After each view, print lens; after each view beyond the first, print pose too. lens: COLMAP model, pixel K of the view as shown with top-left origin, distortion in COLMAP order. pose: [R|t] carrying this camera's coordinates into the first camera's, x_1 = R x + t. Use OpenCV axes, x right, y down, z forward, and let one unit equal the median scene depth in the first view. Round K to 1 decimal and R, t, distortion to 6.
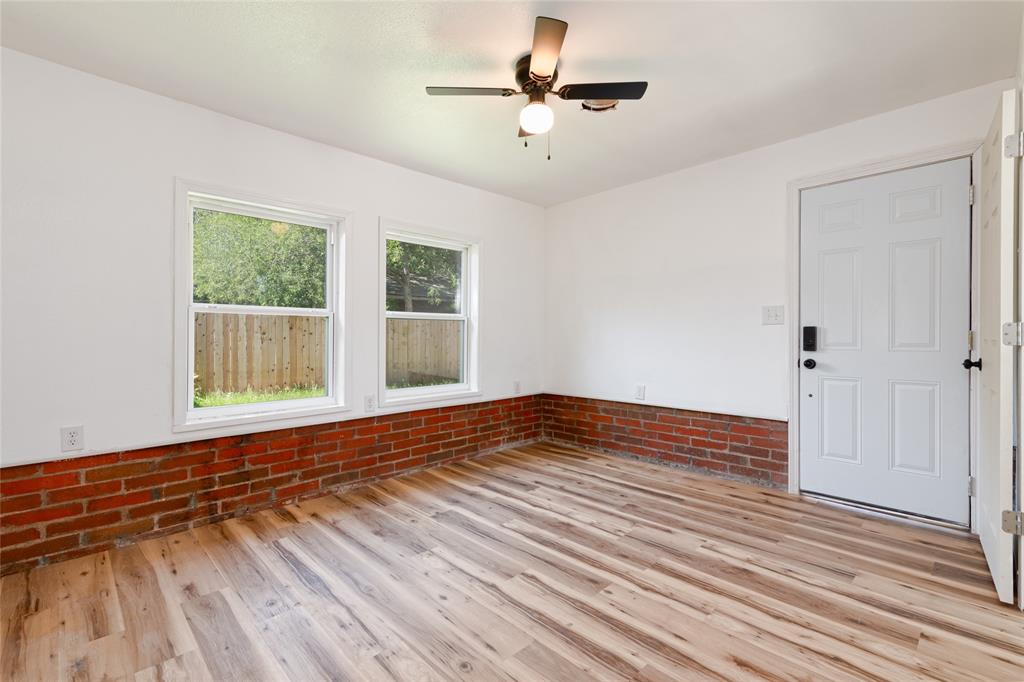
lens RADIAL K [[451.7, 0, 509.2], [0, 451.7, 342.1], [0, 0, 1]] dist [0.013846, -0.001962]
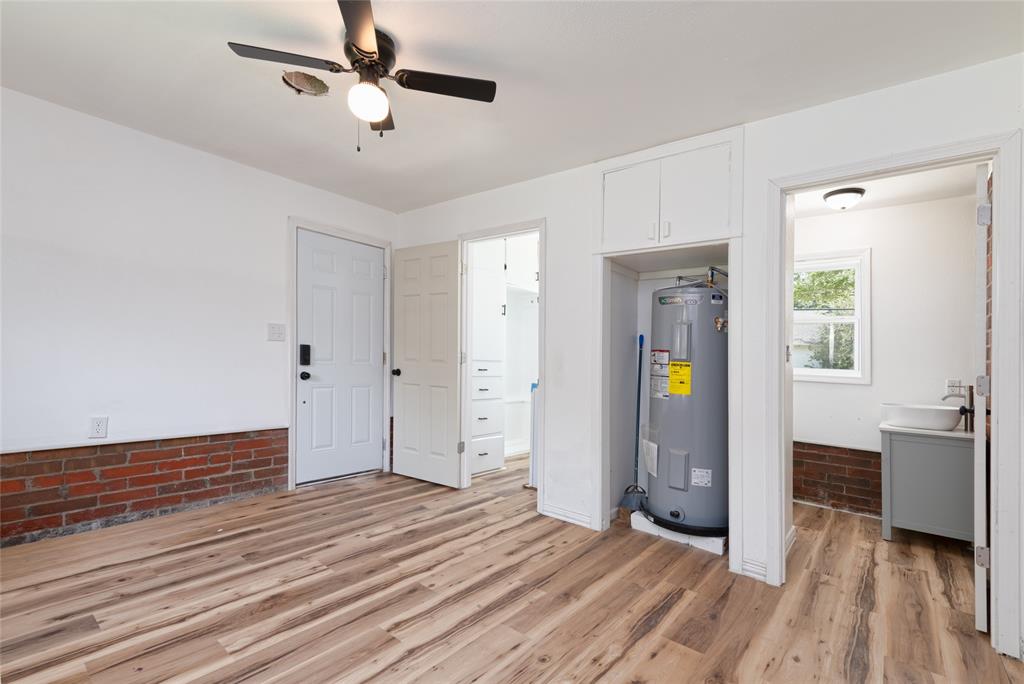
lens RADIAL K [[451.7, 0, 508.7], [0, 451.7, 345.8], [0, 0, 1]] dist [0.013846, -0.001962]
pose [[-0.094030, 0.027524, 0.995189, -0.613049], [-0.026061, 0.999207, -0.030098, -0.010064], [-0.995228, -0.028766, -0.093239, 0.609014]]
